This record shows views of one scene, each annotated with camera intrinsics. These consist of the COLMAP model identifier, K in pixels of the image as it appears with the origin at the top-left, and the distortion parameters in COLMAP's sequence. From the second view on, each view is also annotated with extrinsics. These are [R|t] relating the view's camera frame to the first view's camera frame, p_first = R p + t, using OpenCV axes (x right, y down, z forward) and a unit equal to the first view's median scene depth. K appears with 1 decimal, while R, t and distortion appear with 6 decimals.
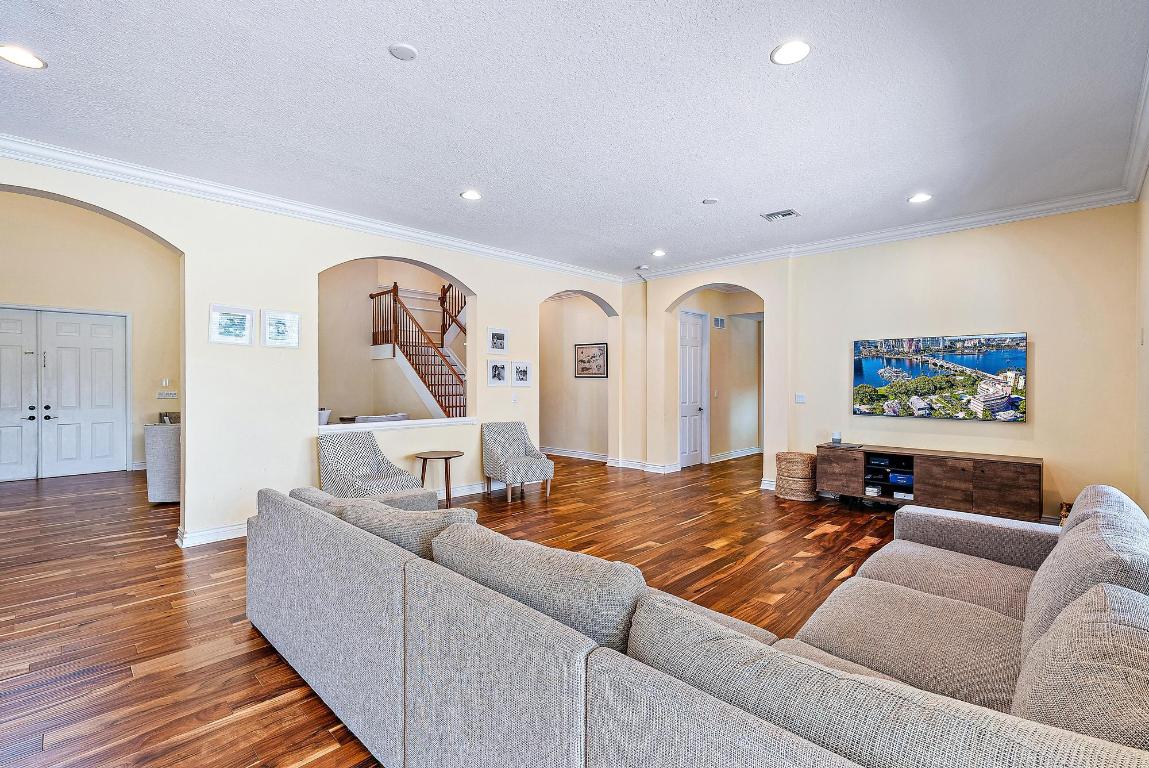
lens RADIAL K [[510.0, 0, 578.4], [0, 510.0, 386.1], [0, 0, 1]] dist [0.003985, -0.000008]
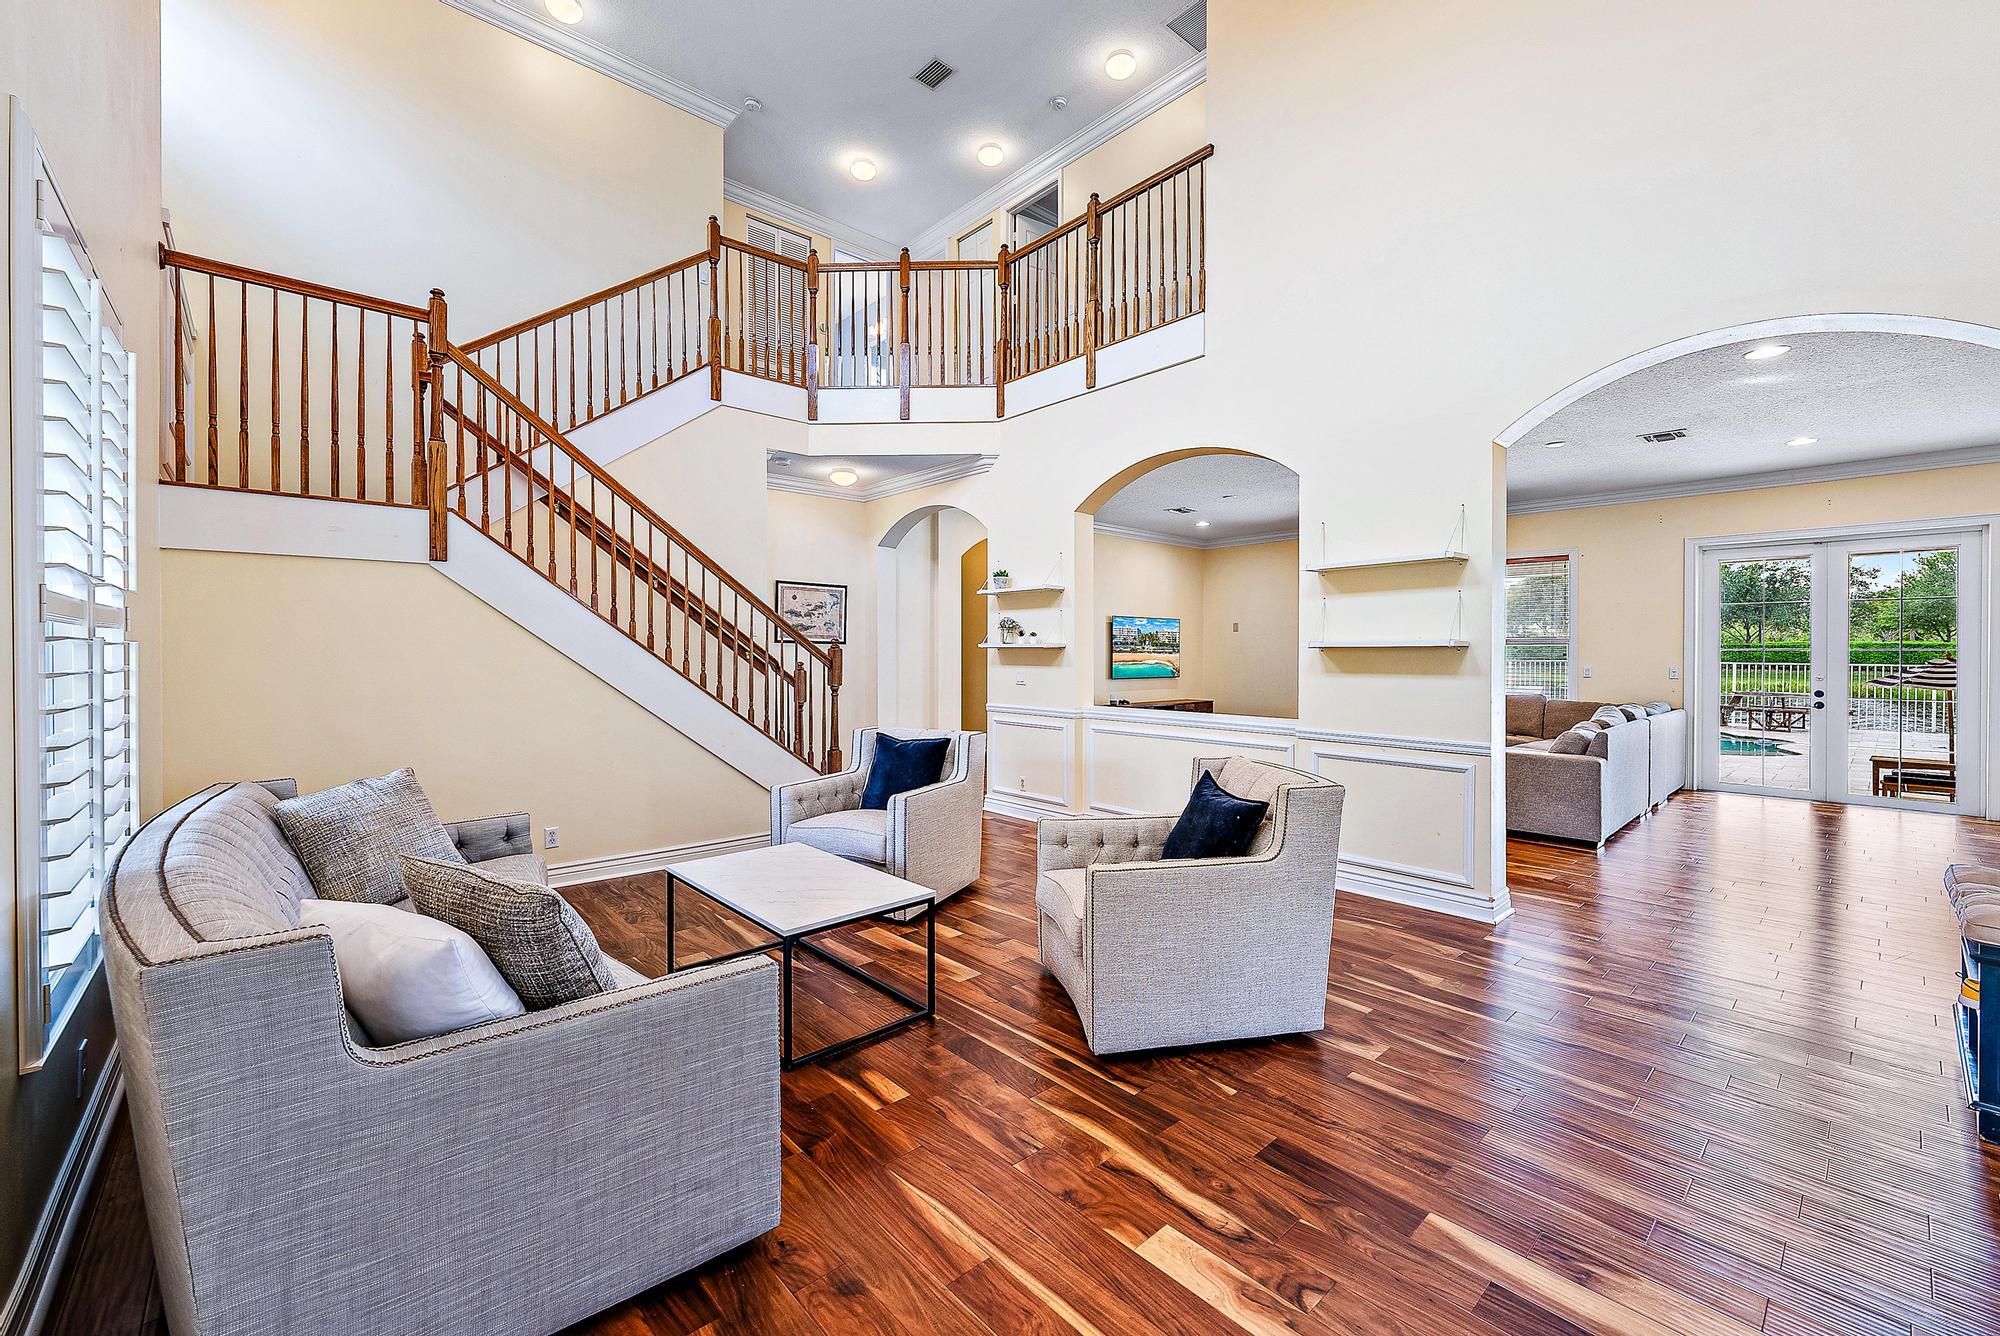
lens RADIAL K [[805.8, 0, 1004.6], [0, 805.8, 658.4], [0, 0, 1]] dist [-0.001279, -0.000164]
pose [[0.066049, -0.009801, 0.997768, -1.494312], [0.007611, 0.999928, 0.009318, -0.010733], [-0.997787, 0.006978, 0.066119, 1.279475]]
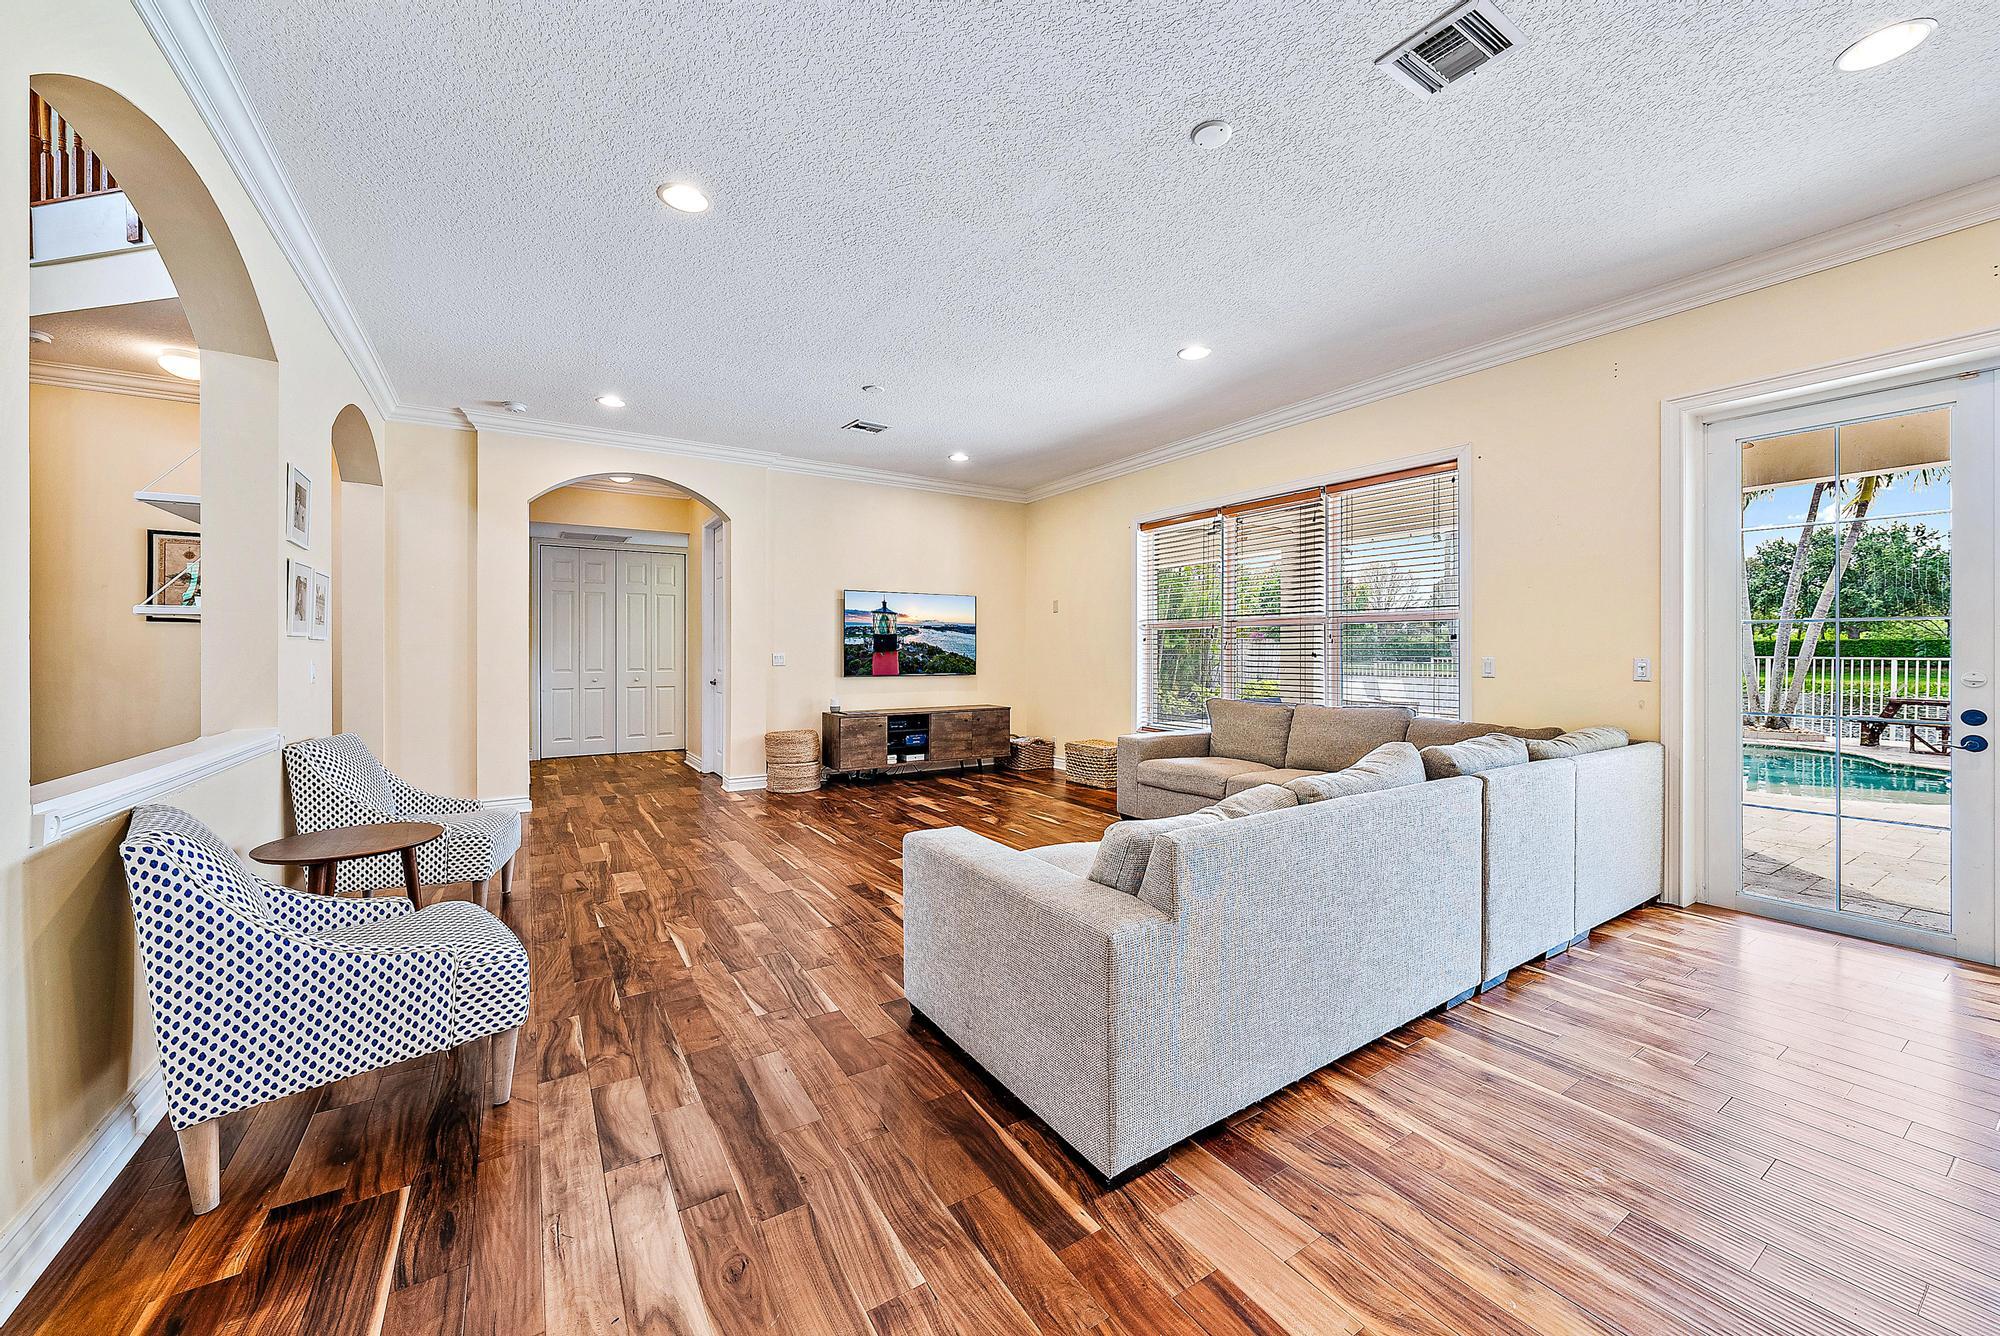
lens RADIAL K [[750.8, 0, 1009.1], [0, 750.8, 654.5], [0, 0, 1]] dist [-0.000210, -0.000111]
pose [[0.220420, -0.006621, 0.975383, -0.696930], [0.009621, 0.999943, 0.004614, 0.017882], [-0.975358, 0.008368, 0.220471, 0.523250]]
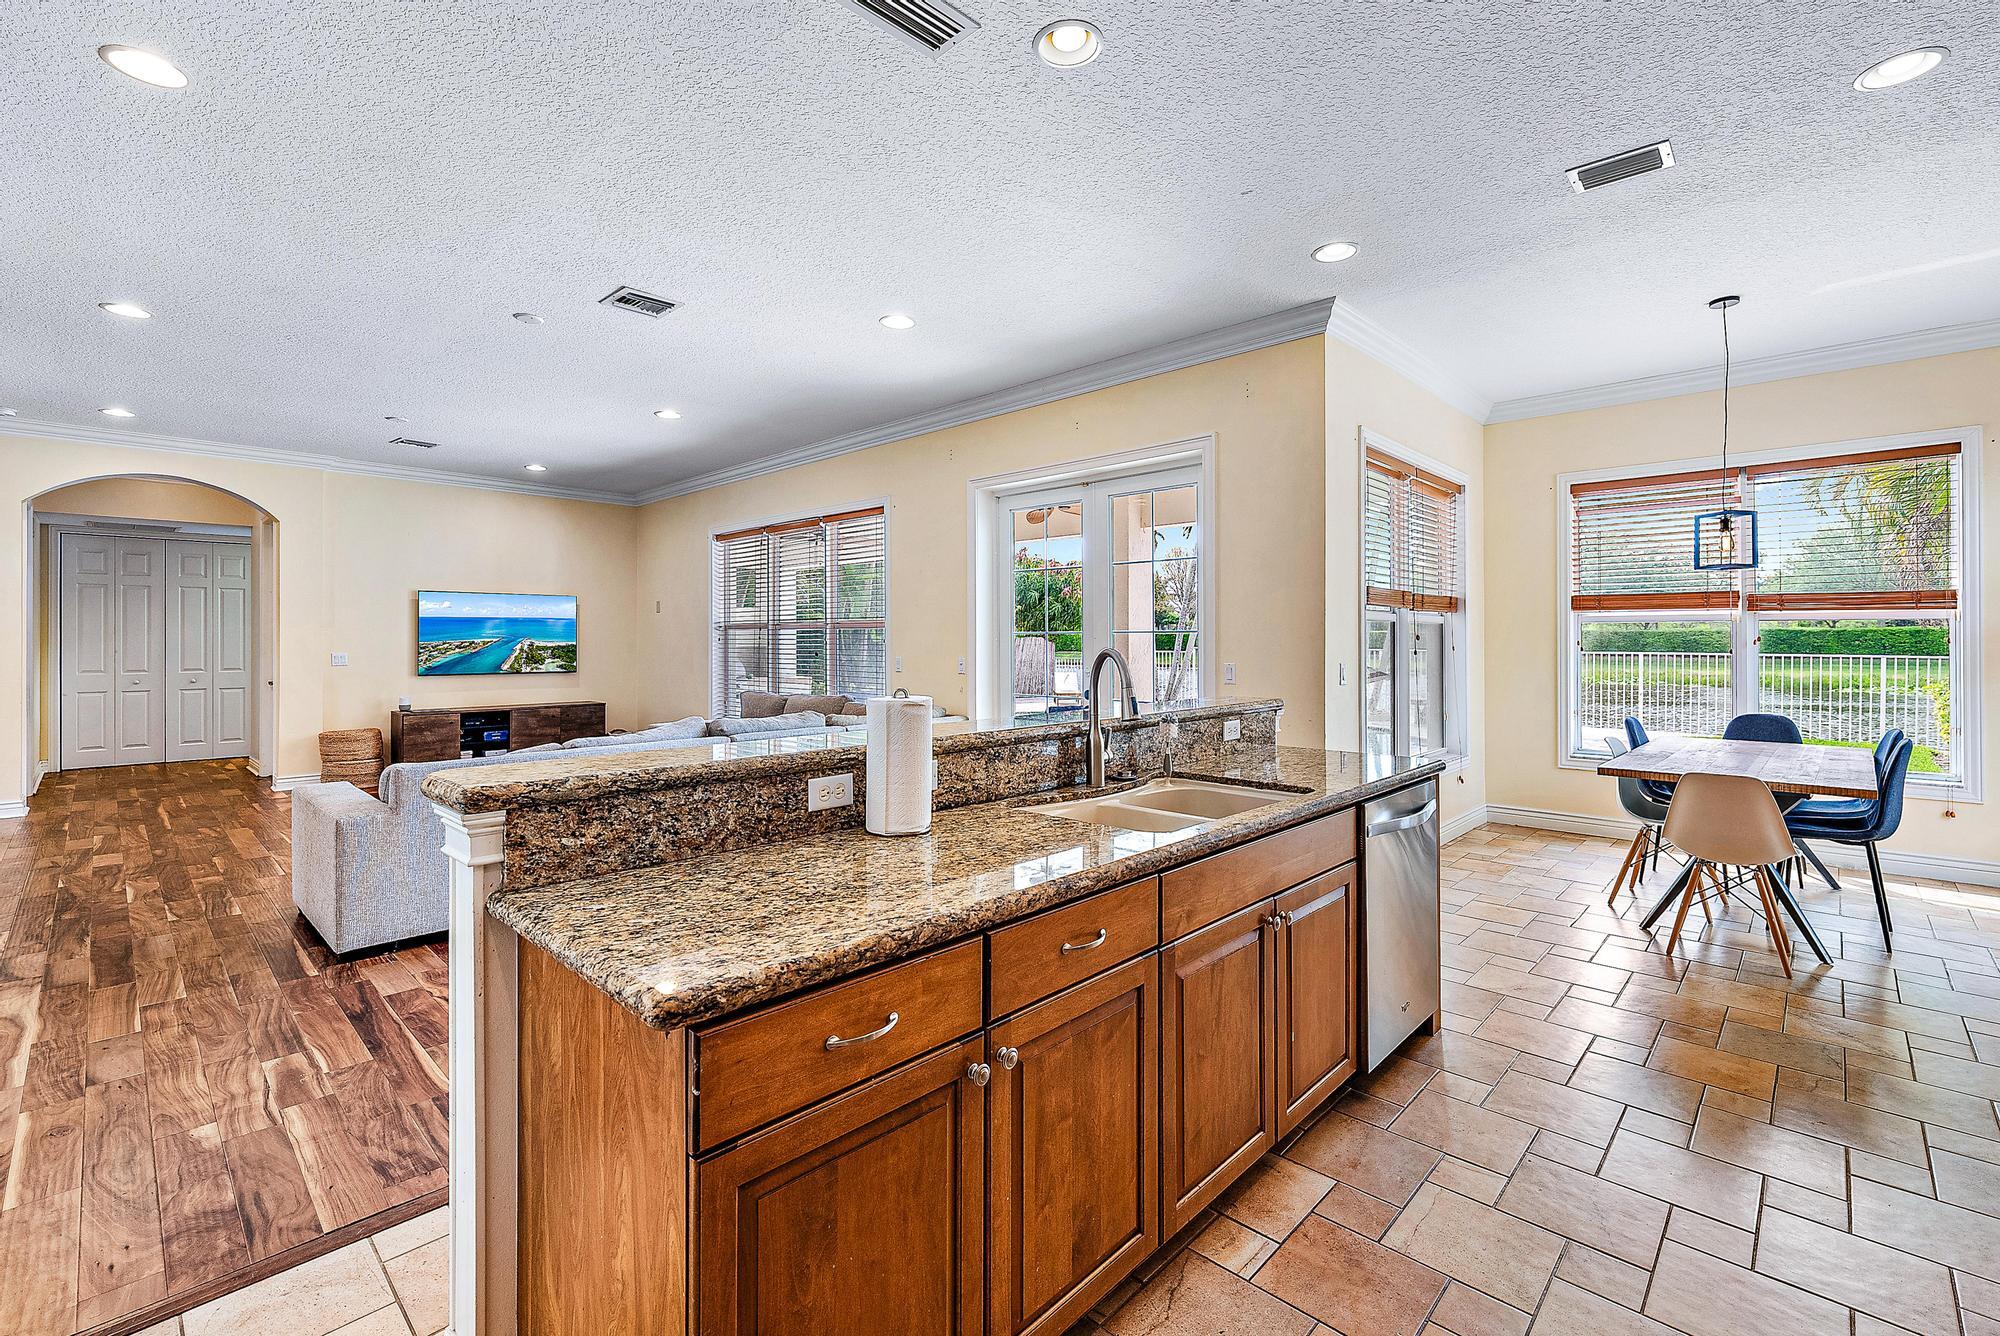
lens RADIAL K [[864.5, 0, 1011.0], [0, 864.5, 638.2], [0, 0, 1]] dist [-0.000354, -0.000860]
pose [[-0.015879, 0.002180, 0.999872, -1.061178], [0.012045, 0.999925, -0.001988, 0.008223], [-0.999801, 0.012012, -0.015904, 0.027898]]
